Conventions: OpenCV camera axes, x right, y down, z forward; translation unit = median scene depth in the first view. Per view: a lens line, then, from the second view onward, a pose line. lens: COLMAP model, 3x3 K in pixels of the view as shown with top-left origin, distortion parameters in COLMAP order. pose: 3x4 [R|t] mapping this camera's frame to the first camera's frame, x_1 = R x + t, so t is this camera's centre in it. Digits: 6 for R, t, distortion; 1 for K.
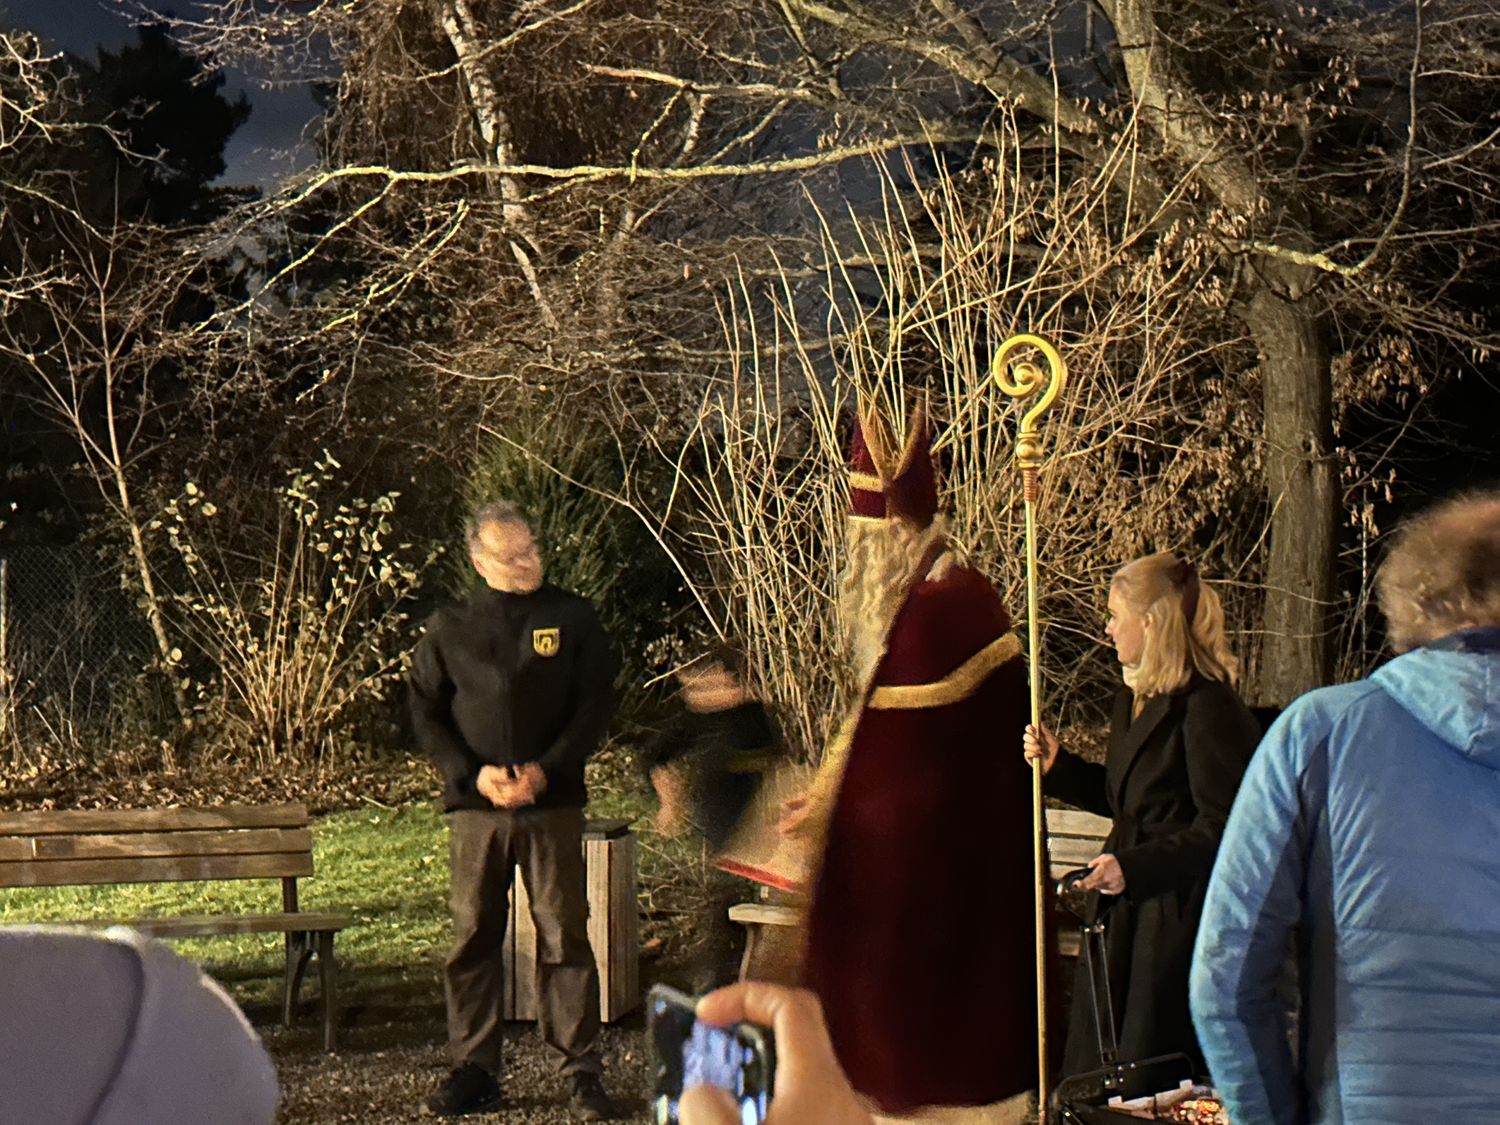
lens RADIAL K [[3331.1, 0, 740.8], [0, 3331.1, 578.0], [0, 0, 1]] dist [0.124697, 0.000000]
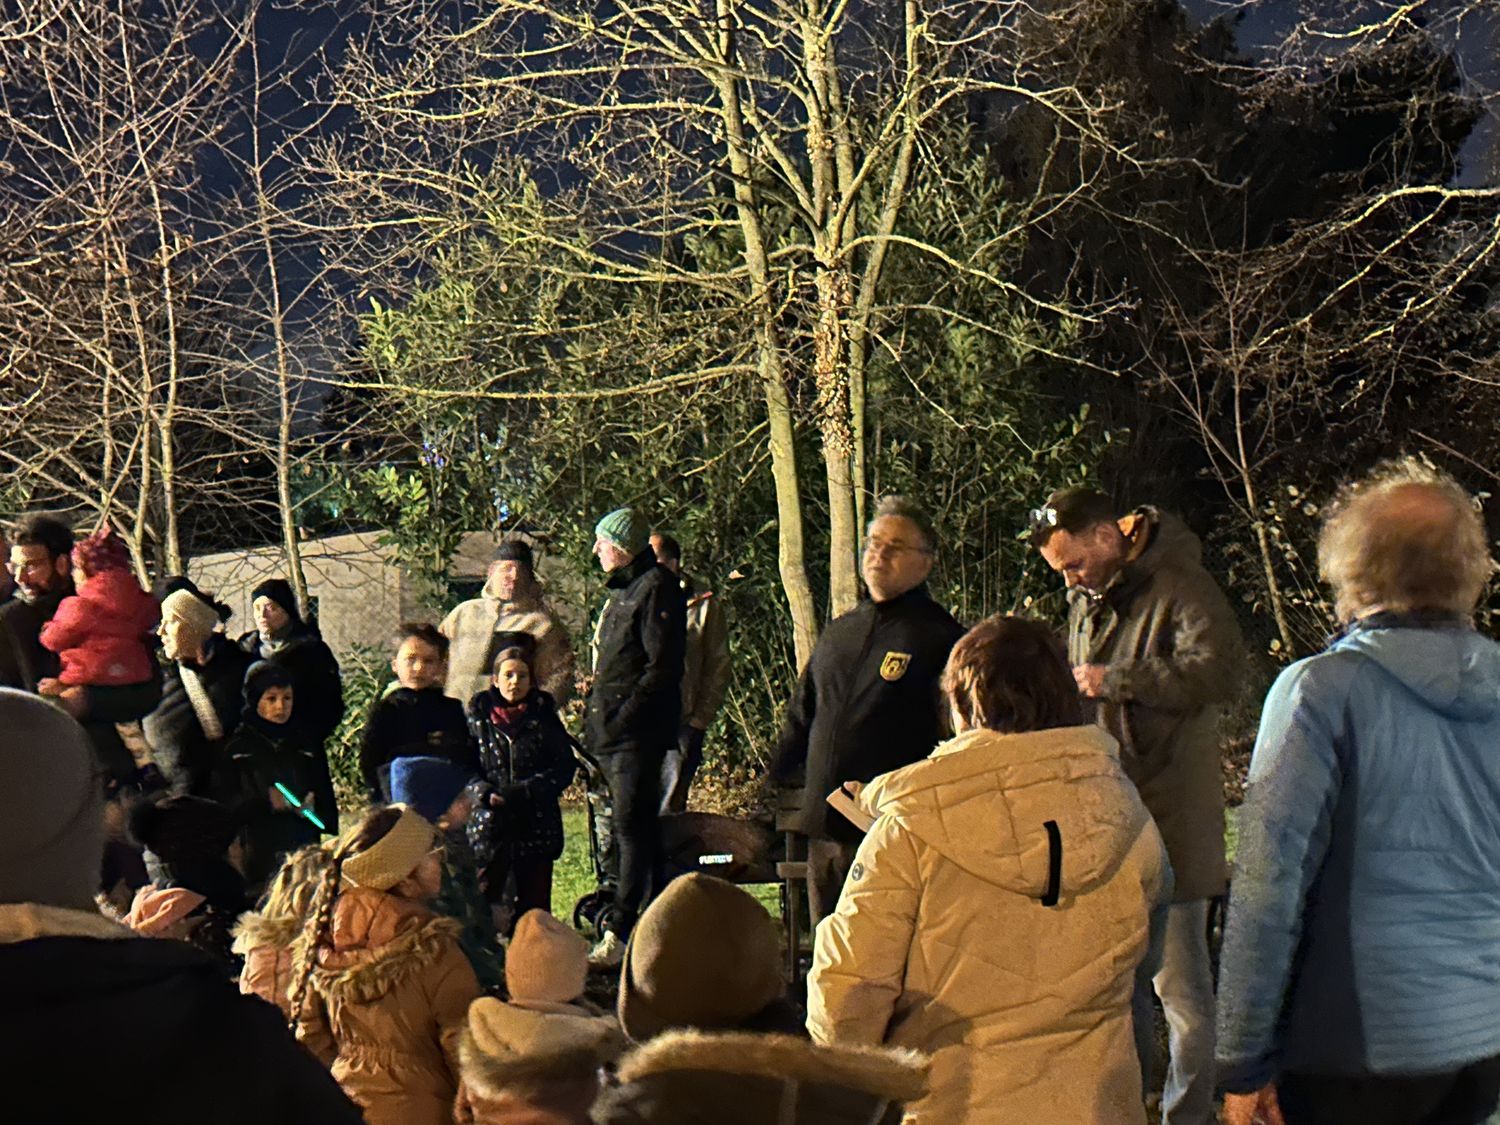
lens RADIAL K [[3331.1, 0, 741.8], [0, 3331.1, 549.4], [0, 0, 1]] dist [0.124697, 0.000000]
pose [[0.927639, -0.000265, -0.373477, 0.086791], [-0.002790, 0.999967, -0.007640, 0.000988], [0.373467, 0.008130, 0.927608, -0.068658]]
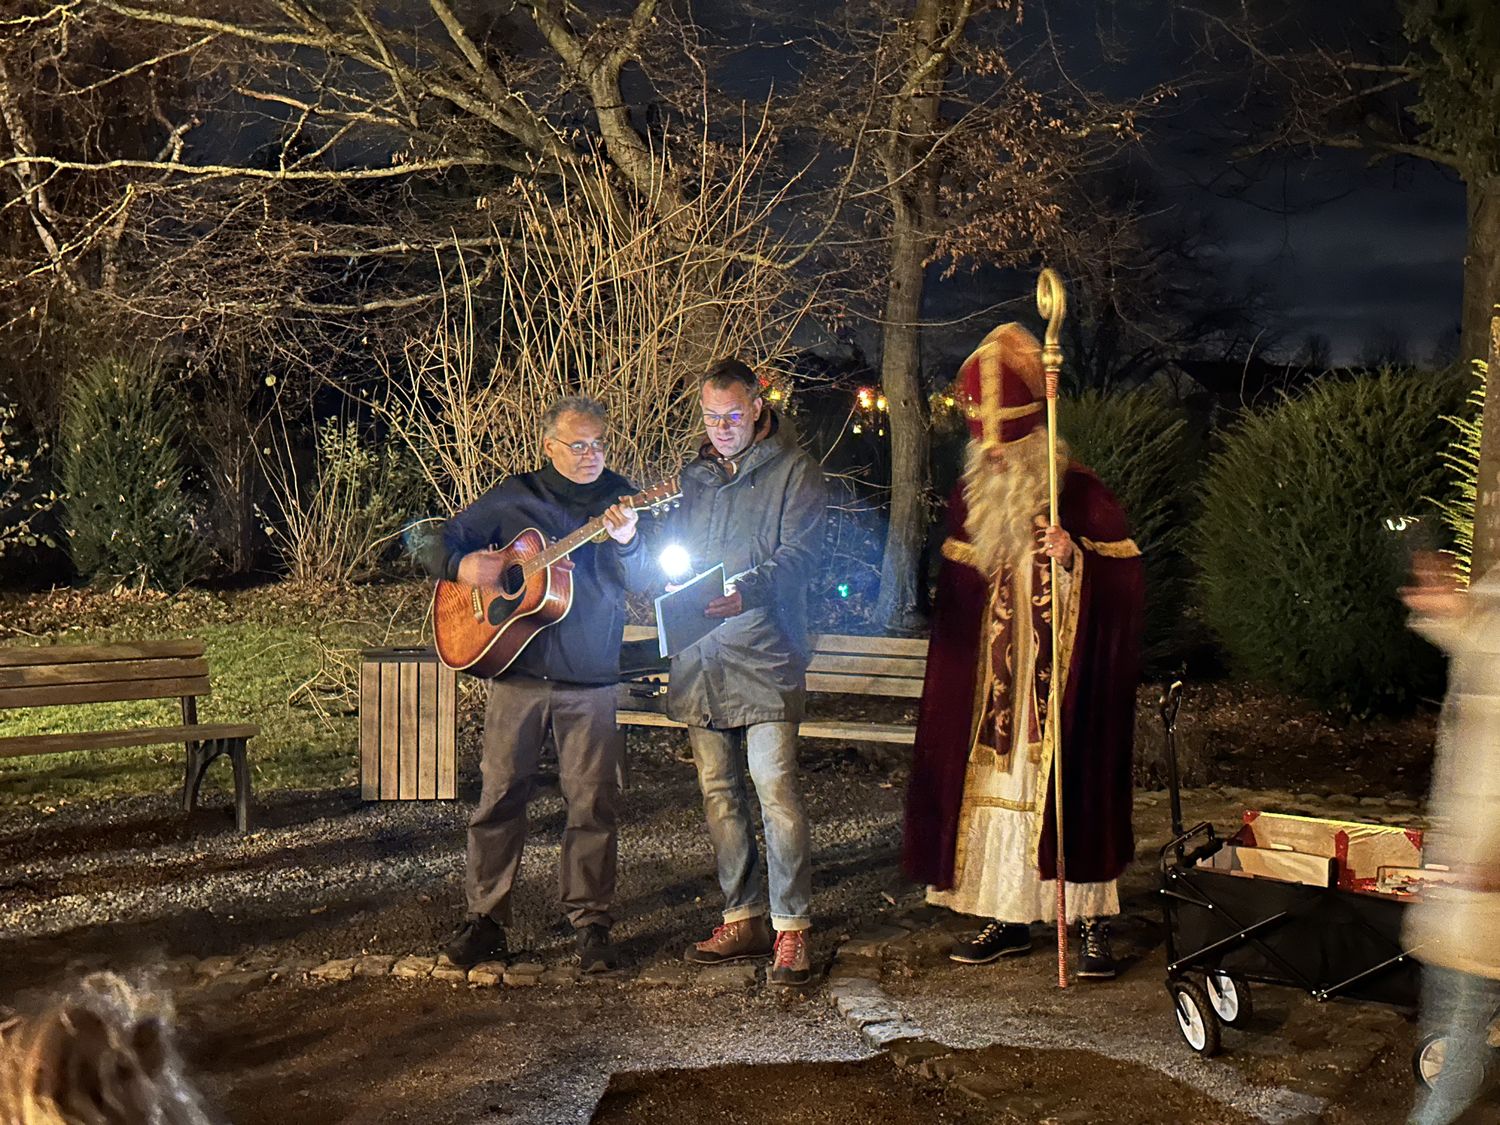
lens RADIAL K [[2063.8, 0, 743.2], [0, 2063.8, 566.7], [0, 0, 1]] dist [0.111279, 0.000000]
pose [[0.947622, -0.006239, 0.319332, -0.114360], [-0.007465, 0.999103, 0.041673, 0.003376], [-0.319305, -0.041874, 0.946726, 0.113479]]
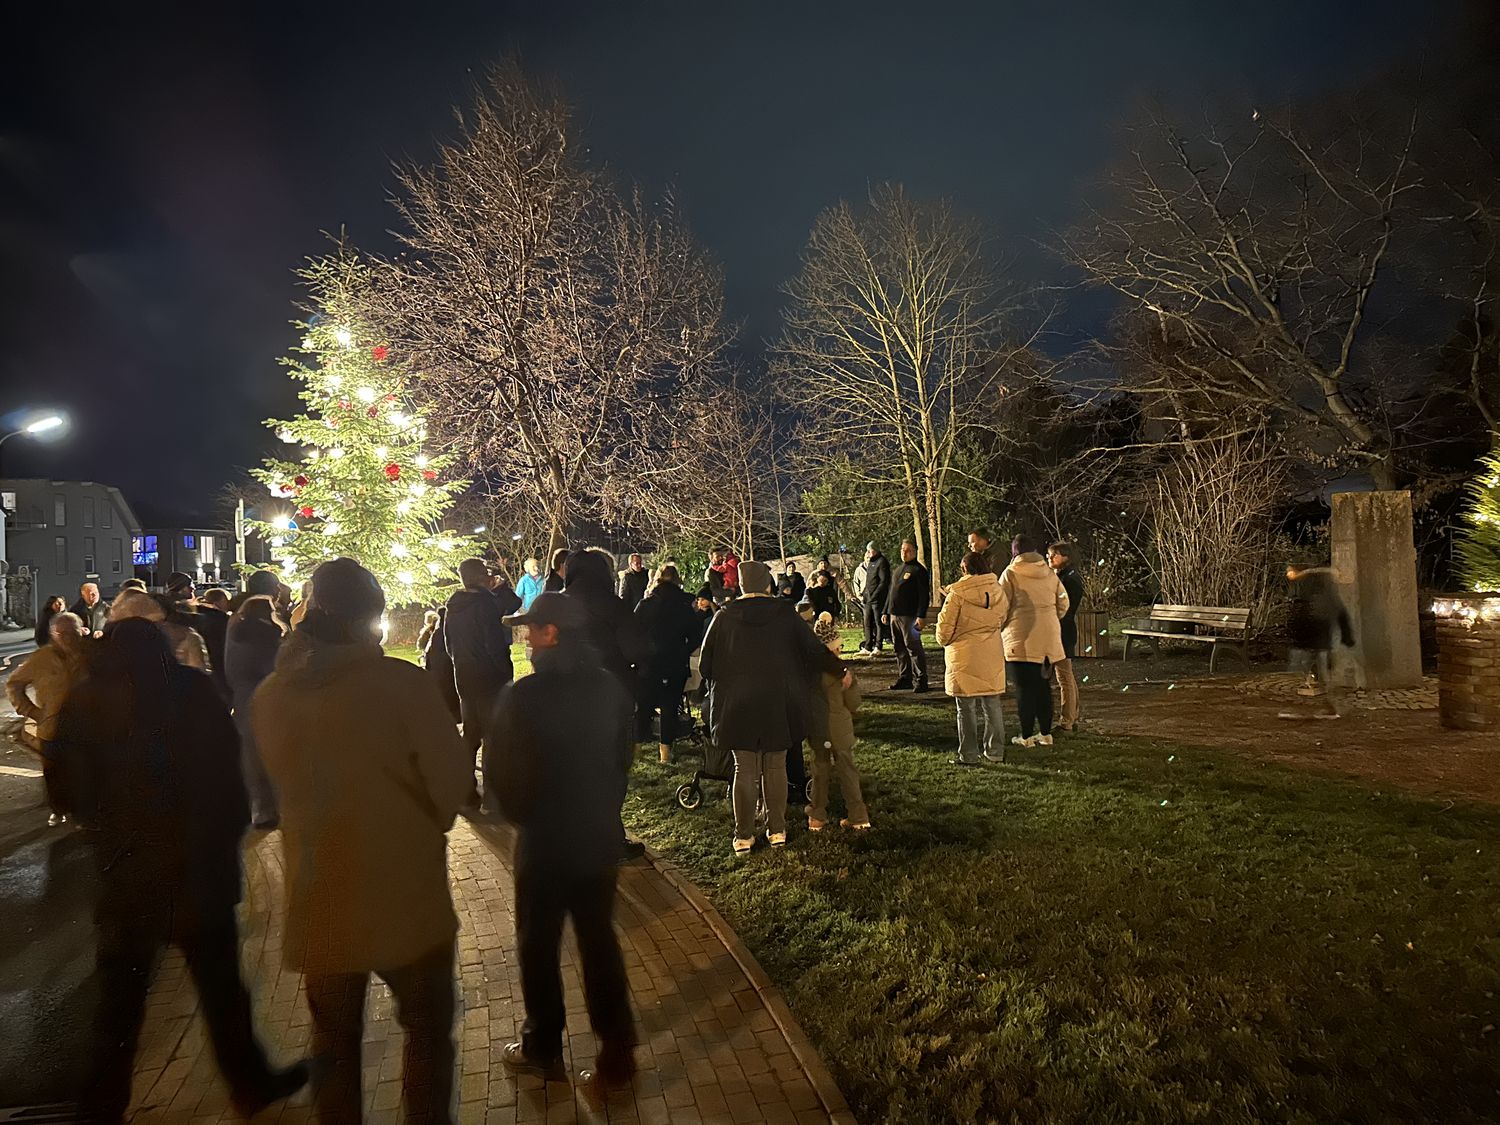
lens RADIAL K [[1037.7, 0, 751.2], [0, 1037.7, 576.4], [0, 0, 1]] dist [0.061012, -0.079956]
pose [[0.856147, -0.014010, -0.516542, 0.162377], [0.018951, 0.999811, 0.004293, 0.009072], [0.516384, -0.013464, 0.856251, -0.217854]]
